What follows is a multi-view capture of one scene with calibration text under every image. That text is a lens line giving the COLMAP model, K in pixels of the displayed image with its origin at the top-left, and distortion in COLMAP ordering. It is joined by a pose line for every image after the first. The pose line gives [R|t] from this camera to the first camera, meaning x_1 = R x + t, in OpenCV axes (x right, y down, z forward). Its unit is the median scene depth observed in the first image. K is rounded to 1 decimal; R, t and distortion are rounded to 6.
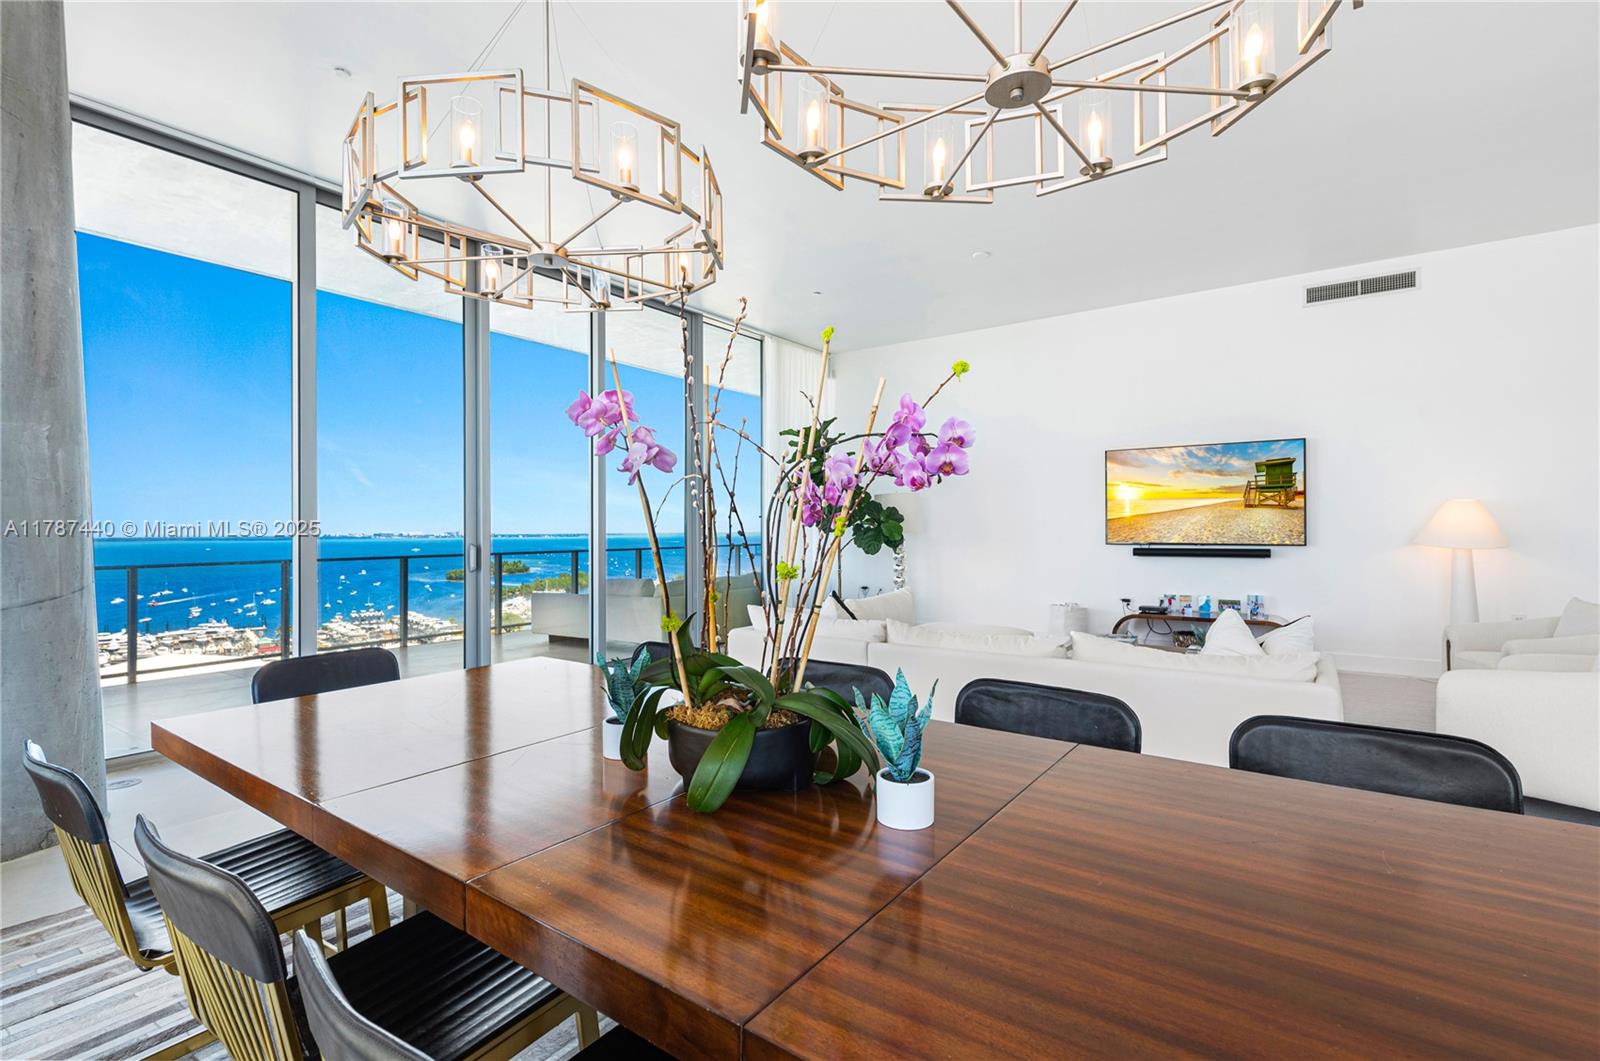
lens RADIAL K [[738.6, 0, 794.0], [0, 738.6, 521.9], [0, 0, 1]] dist [0.006129, -0.003297]
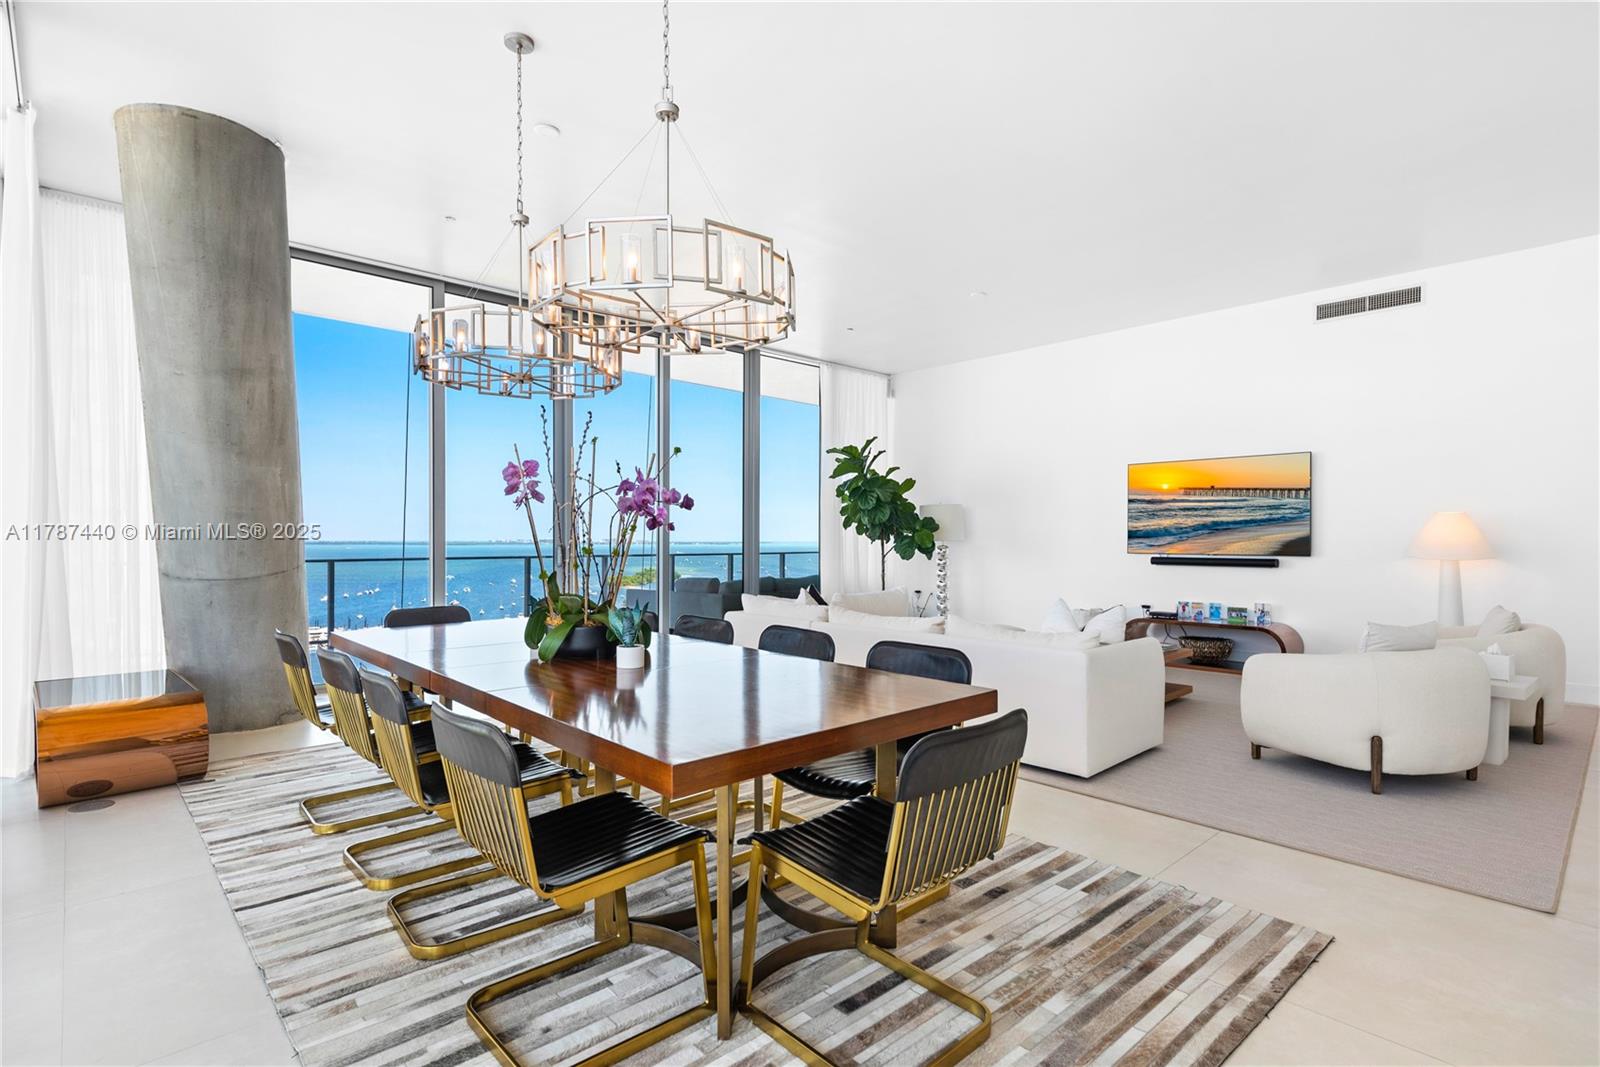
lens RADIAL K [[775.1, 0, 794.7], [0, 775.1, 540.0], [0, 0, 1]] dist [0.010806, 0.001175]
pose [[0.980788, 0.008615, -0.194888, 0.190669], [-0.006673, 0.999921, 0.010617, 0.002903], [0.194964, -0.009112, 0.980768, -0.198793]]
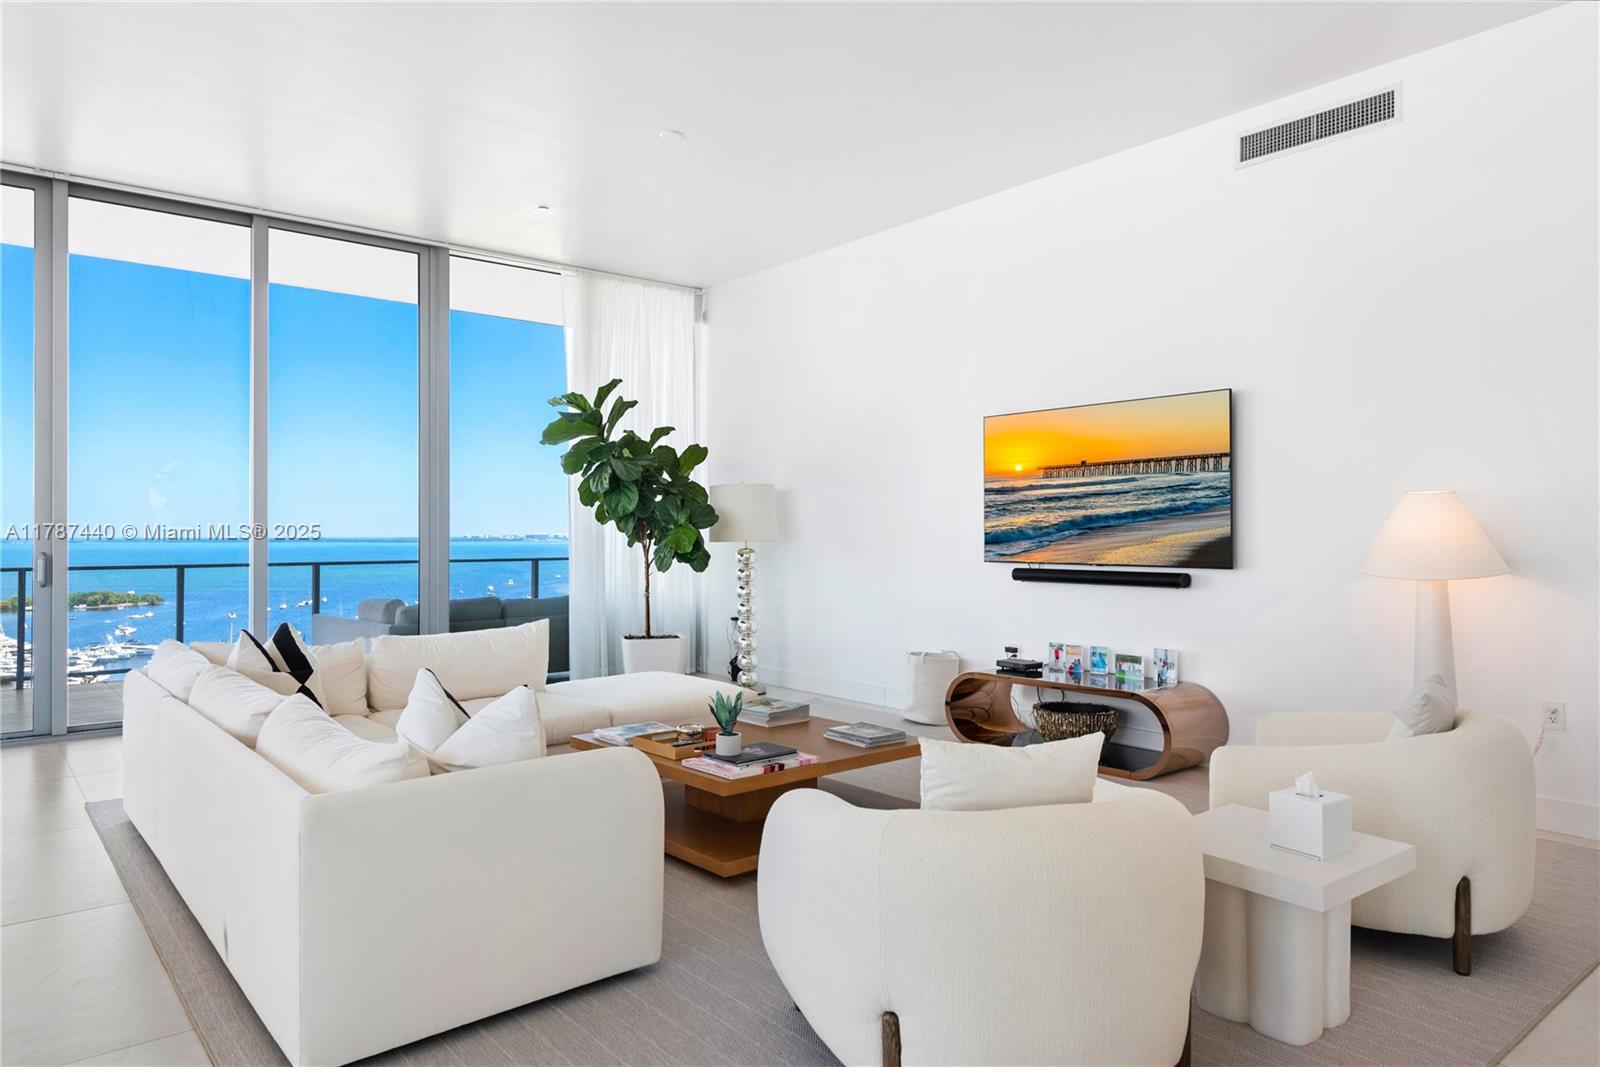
lens RADIAL K [[1012.6, 0, 792.5], [0, 1012.6, 523.9], [0, 0, 1]] dist [0.011916, -0.006311]
pose [[0.967343, 0.001325, -0.253467, 0.536134], [-0.000943, 0.999998, 0.001630, -0.004803], [0.253469, -0.001338, 0.967343, 0.113696]]
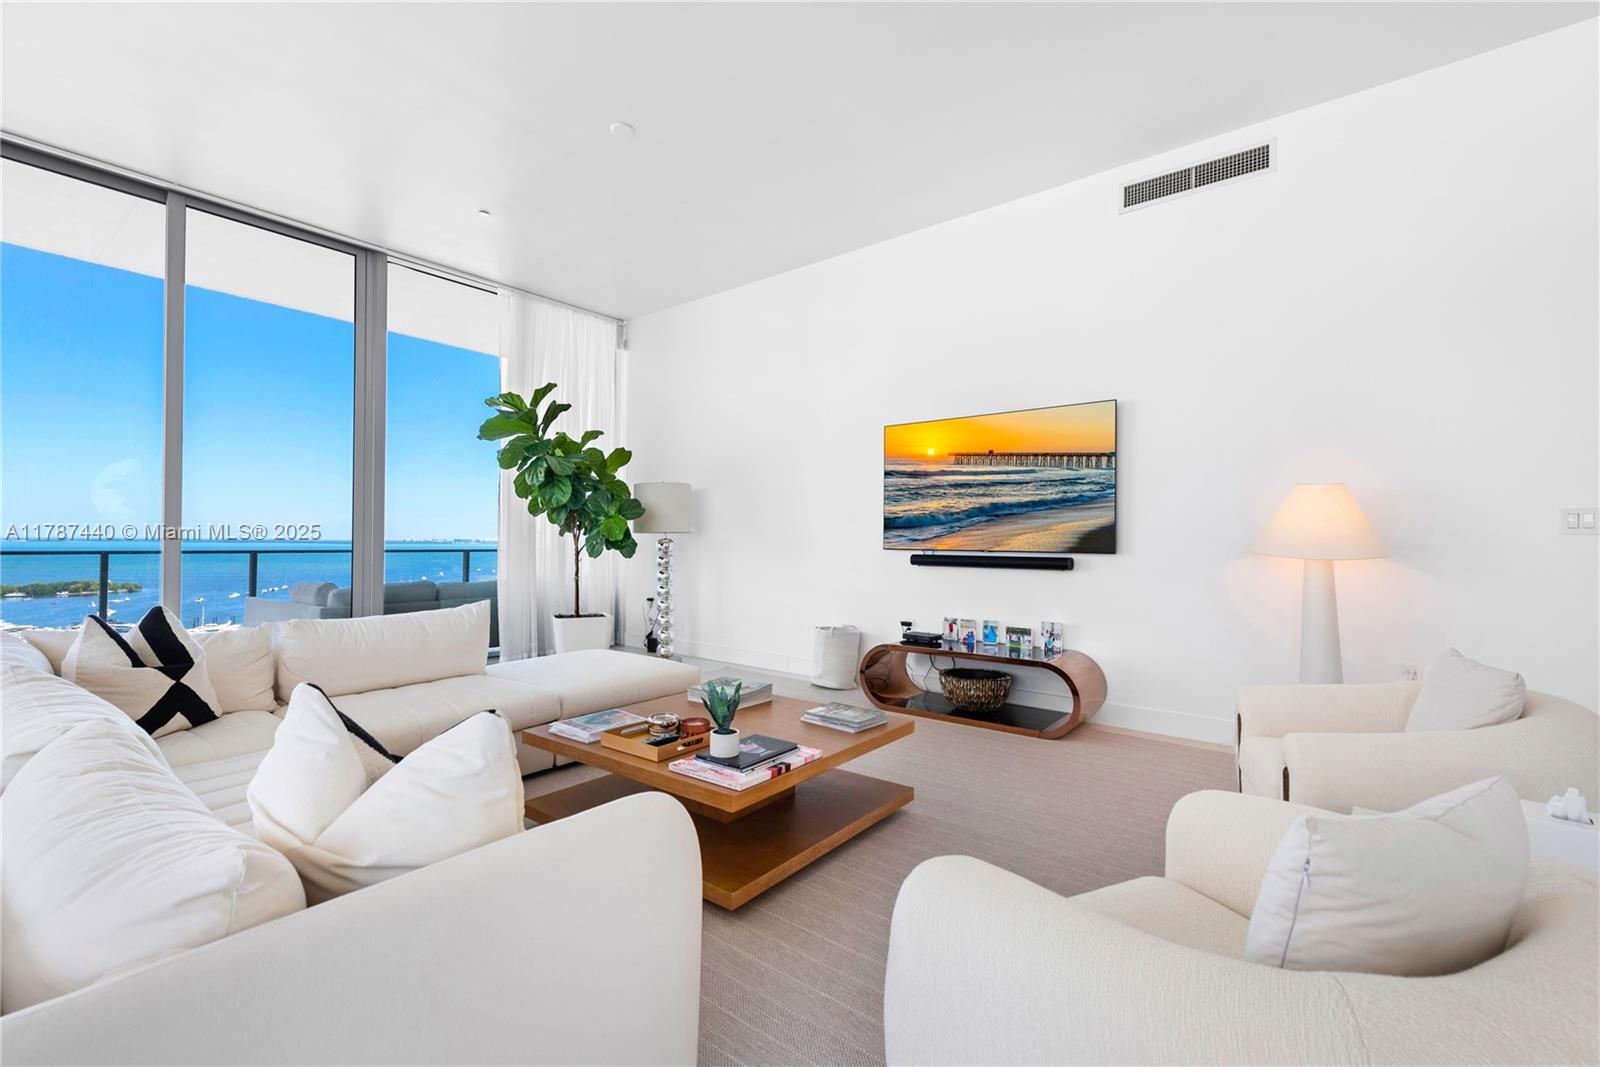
lens RADIAL K [[689.6, 0, 795.4], [0, 689.6, 538.8], [0, 0, 1]] dist [0.001676, -0.000589]
pose [[0.998452, 0.013811, -0.053886, 0.409336], [-0.013513, 0.999891, 0.005885, 0.018107], [0.053962, -0.005148, 0.998530, 0.320817]]
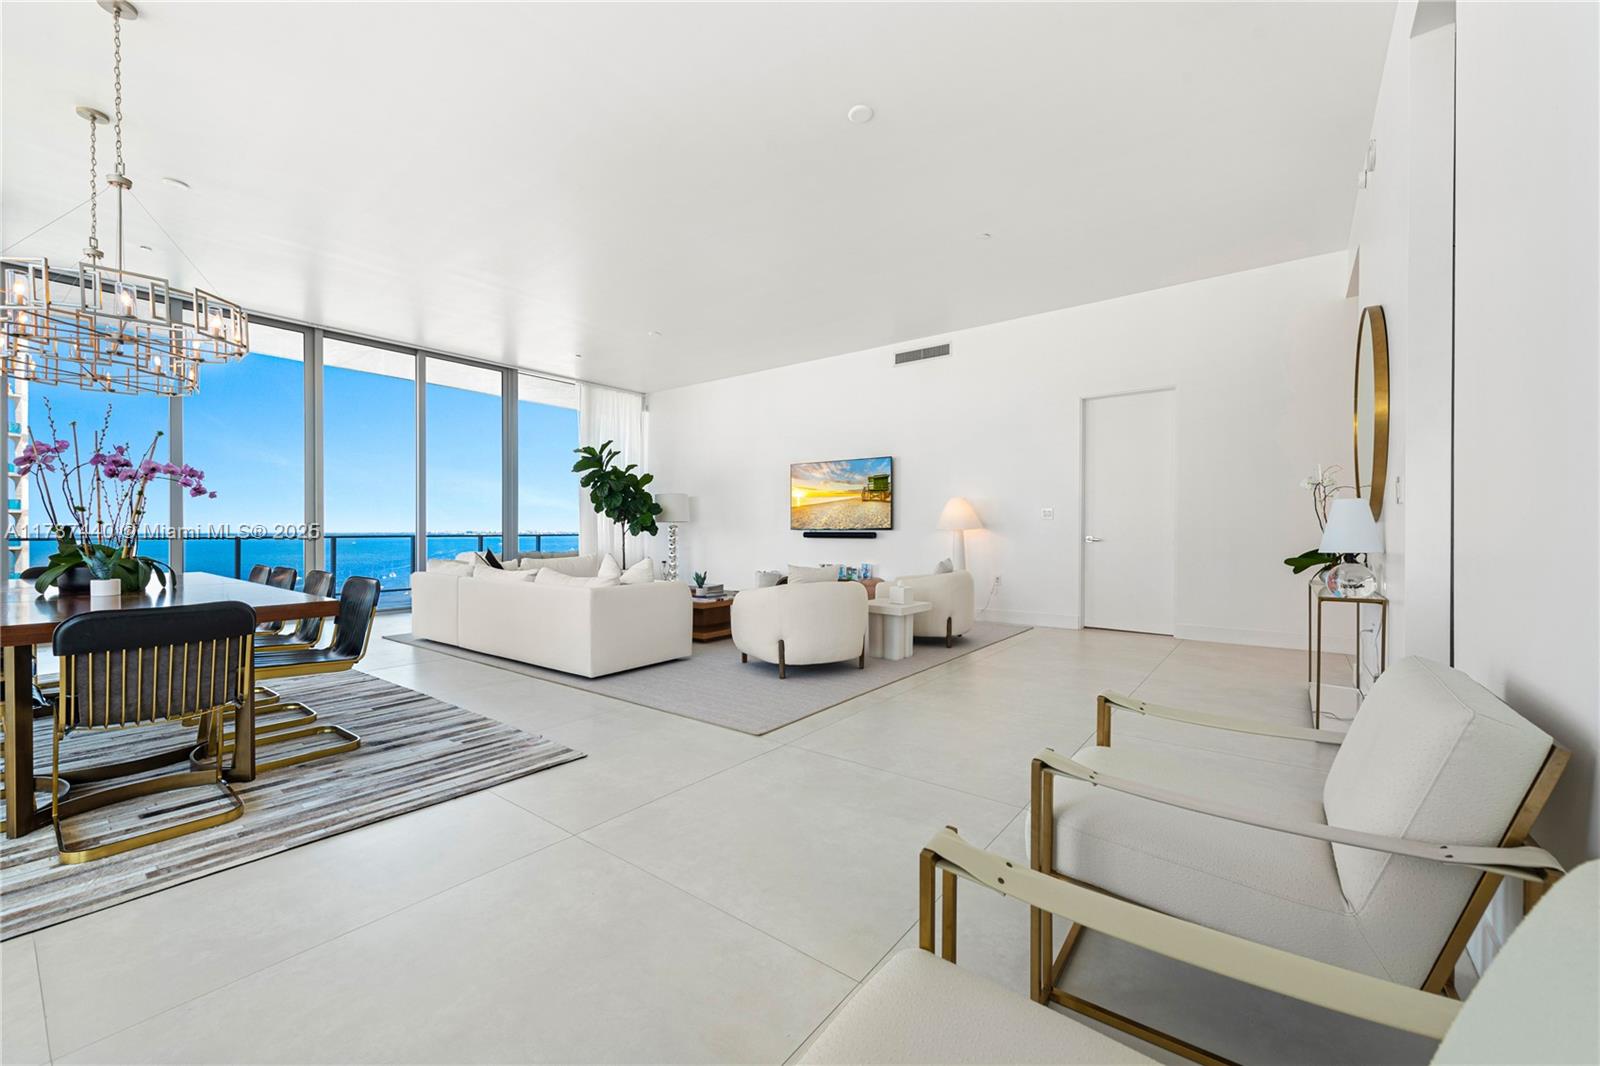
lens RADIAL K [[631.2, 0, 800.9], [0, 631.2, 525.0], [0, 0, 1]] dist [0.010609, -0.000749]
pose [[0.999661, 0.004389, -0.025681, 0.524242], [-0.004334, 0.999988, 0.002204, 0.020233], [0.025691, -0.002092, 0.999668, -0.246790]]
